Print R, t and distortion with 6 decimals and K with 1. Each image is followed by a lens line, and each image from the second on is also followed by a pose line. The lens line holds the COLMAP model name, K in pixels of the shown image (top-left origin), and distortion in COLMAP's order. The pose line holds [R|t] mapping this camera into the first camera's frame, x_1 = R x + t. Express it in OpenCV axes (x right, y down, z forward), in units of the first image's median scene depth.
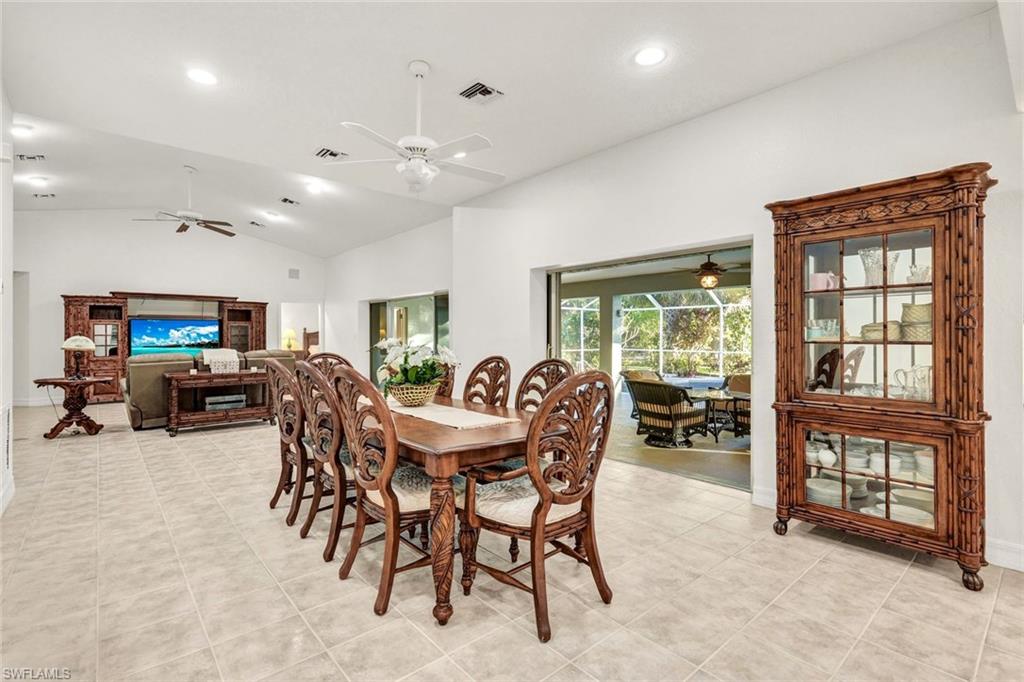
lens RADIAL K [[477.7, 0, 508.0], [0, 477.7, 335.5], [0, 0, 1]] dist [-0.002415, -0.000178]
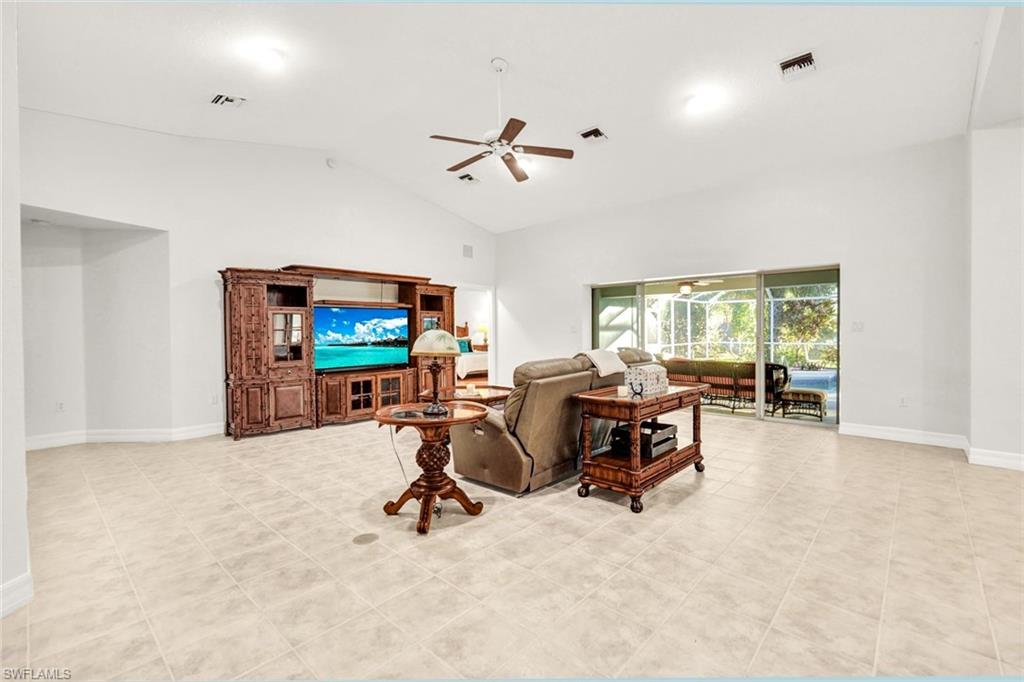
lens RADIAL K [[448.1, 0, 513.9], [0, 448.1, 335.3], [0, 0, 1]] dist [0.004870, 0.000034]
pose [[0.992093, -0.007775, 0.125264, -0.545985], [0.006410, 0.999916, 0.011303, 0.001406], [-0.125341, -0.010410, 0.992059, 0.299391]]
